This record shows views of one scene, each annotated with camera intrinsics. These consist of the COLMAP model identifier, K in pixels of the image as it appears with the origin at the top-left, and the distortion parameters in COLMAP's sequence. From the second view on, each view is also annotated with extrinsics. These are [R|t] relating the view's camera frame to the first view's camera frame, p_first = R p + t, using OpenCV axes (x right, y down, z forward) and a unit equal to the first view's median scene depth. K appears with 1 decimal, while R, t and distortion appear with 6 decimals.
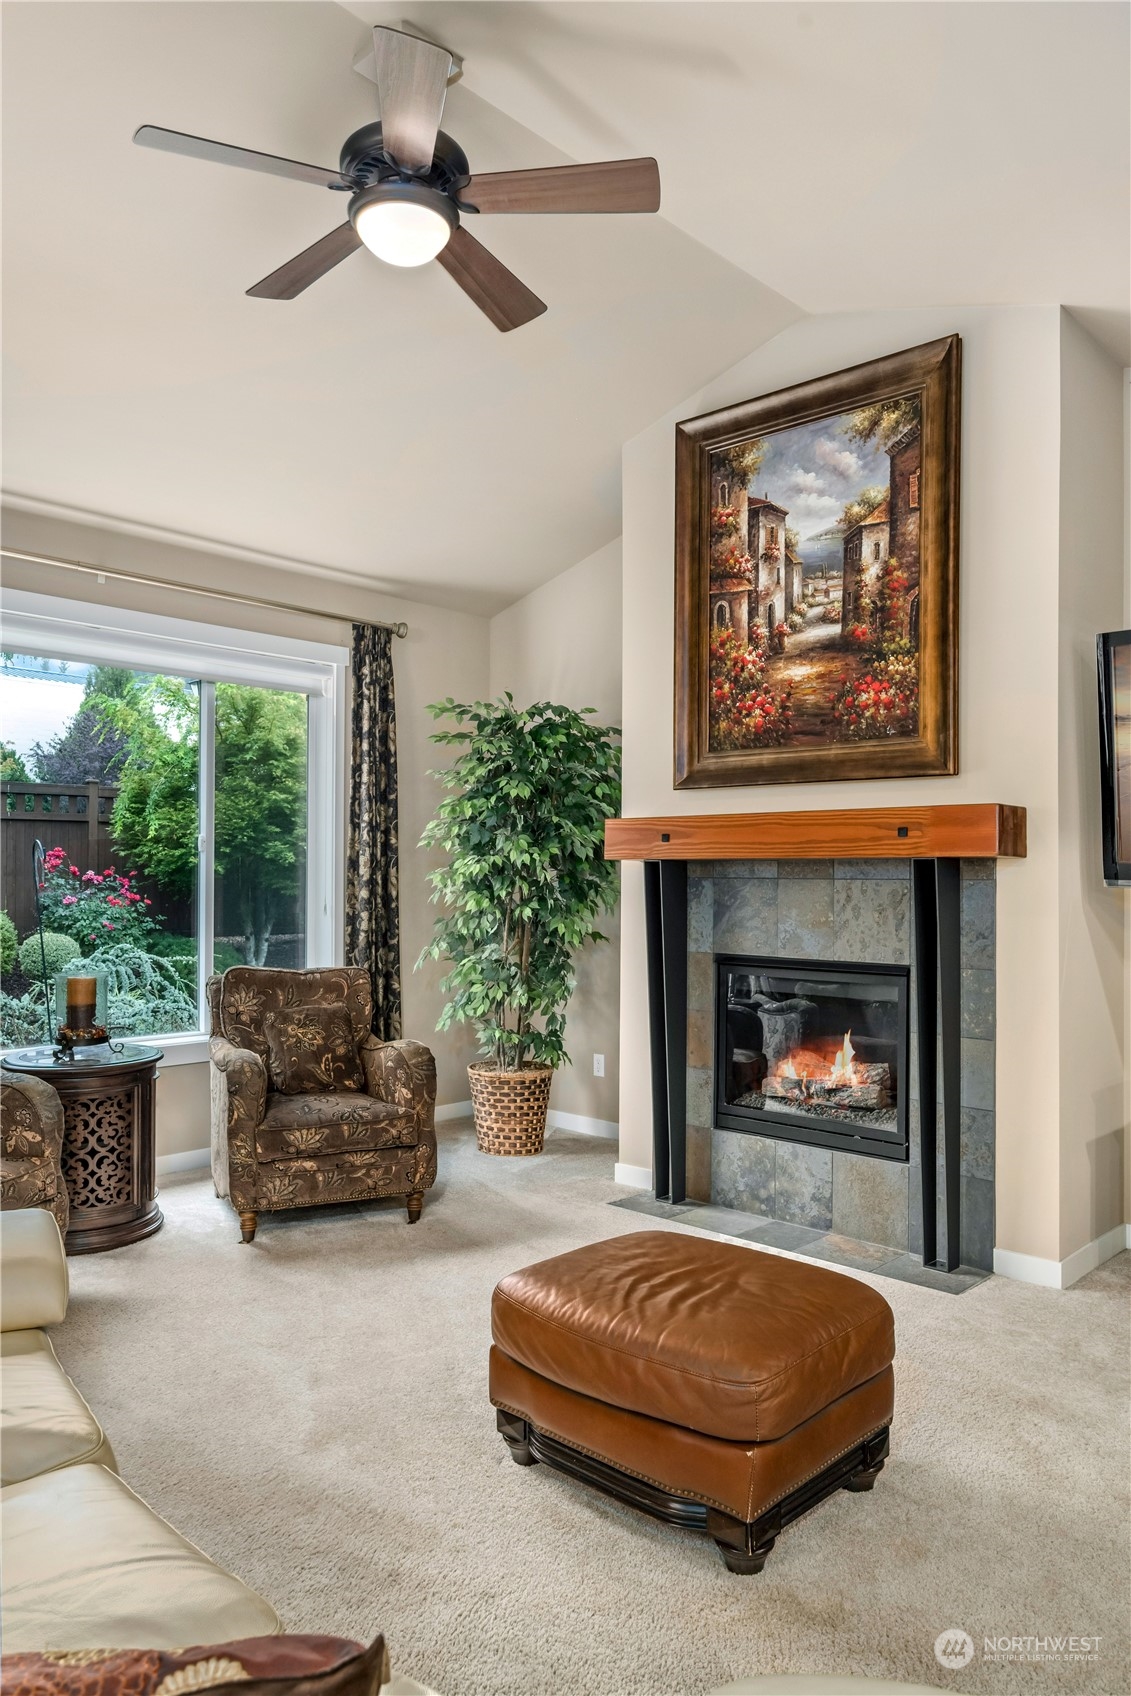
lens RADIAL K [[1181.9, 0, 565.3], [0, 1181.9, 854.6], [0, 0, 1]] dist [-0.004857, 0.001627]
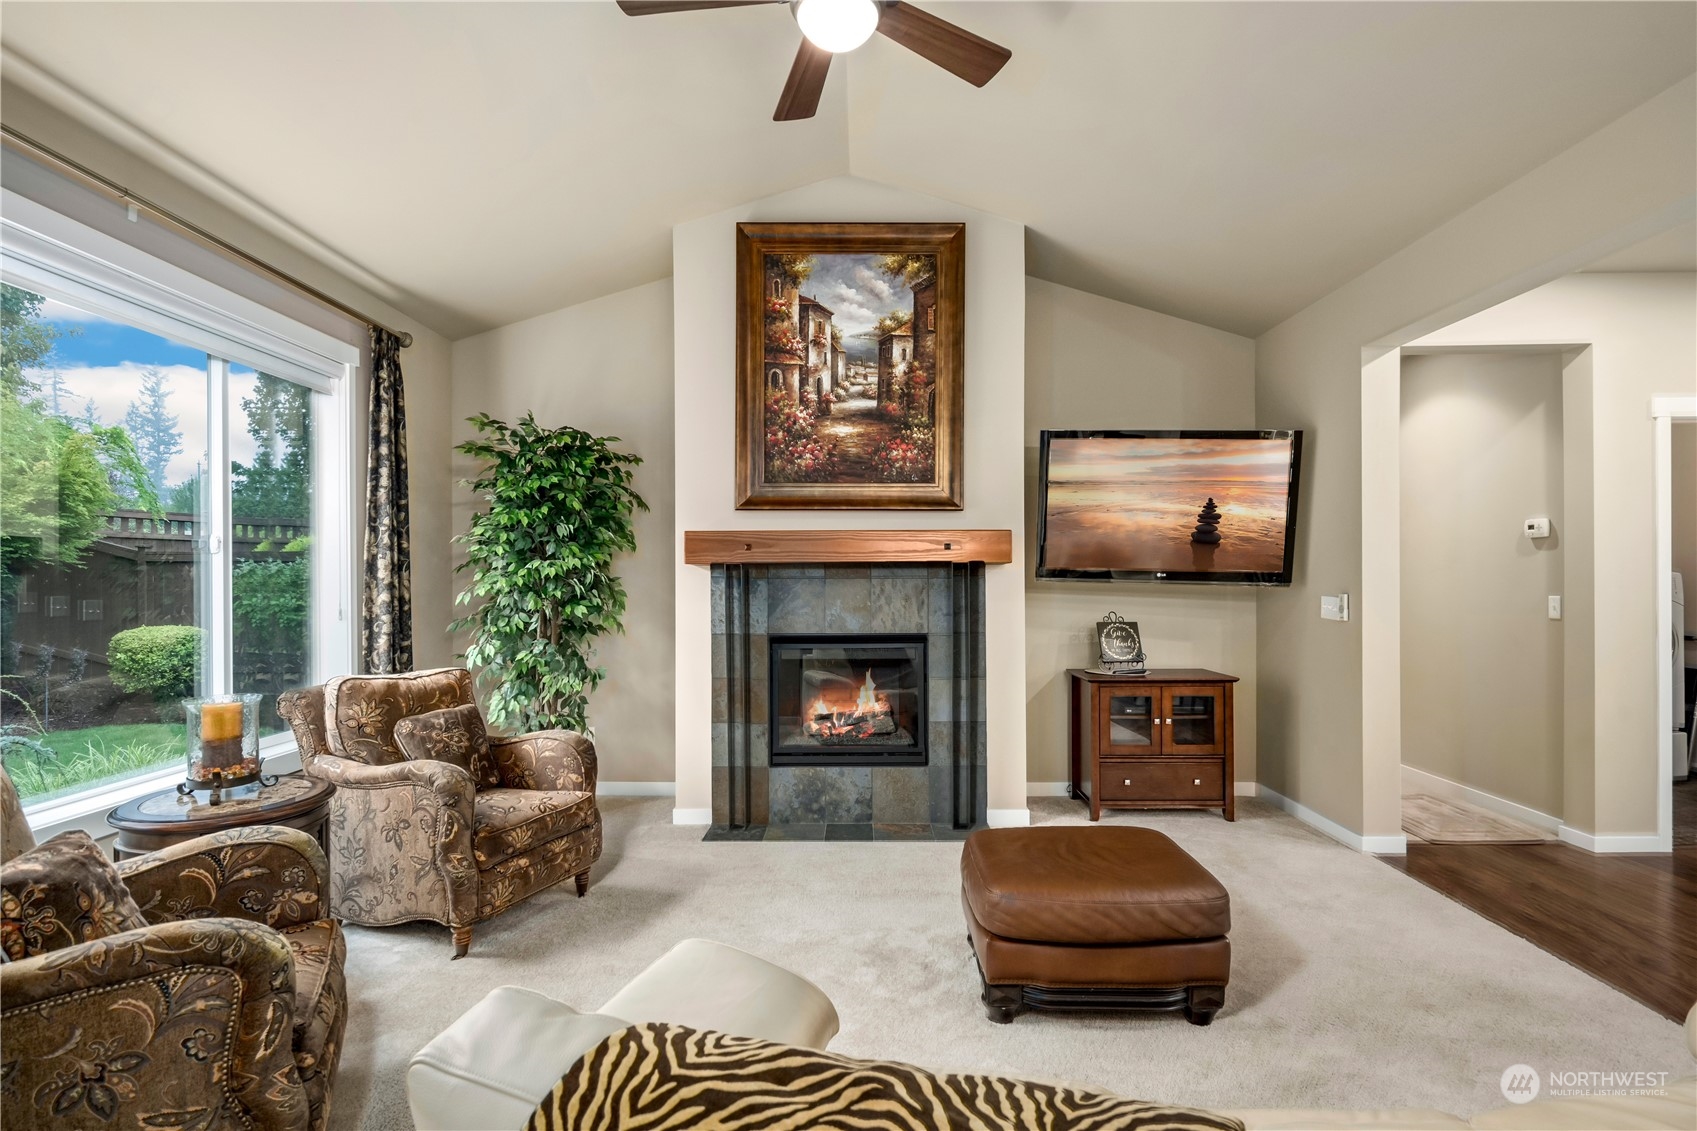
lens RADIAL K [[840.6, 0, 863.4], [0, 840.6, 579.4], [0, 0, 1]] dist [0.002628, -0.001714]
pose [[0.726660, -0.009007, 0.686938, -0.463481], [-0.004790, 0.999823, 0.018176, 0.003926], [-0.686980, -0.016498, 0.726489, 0.253282]]
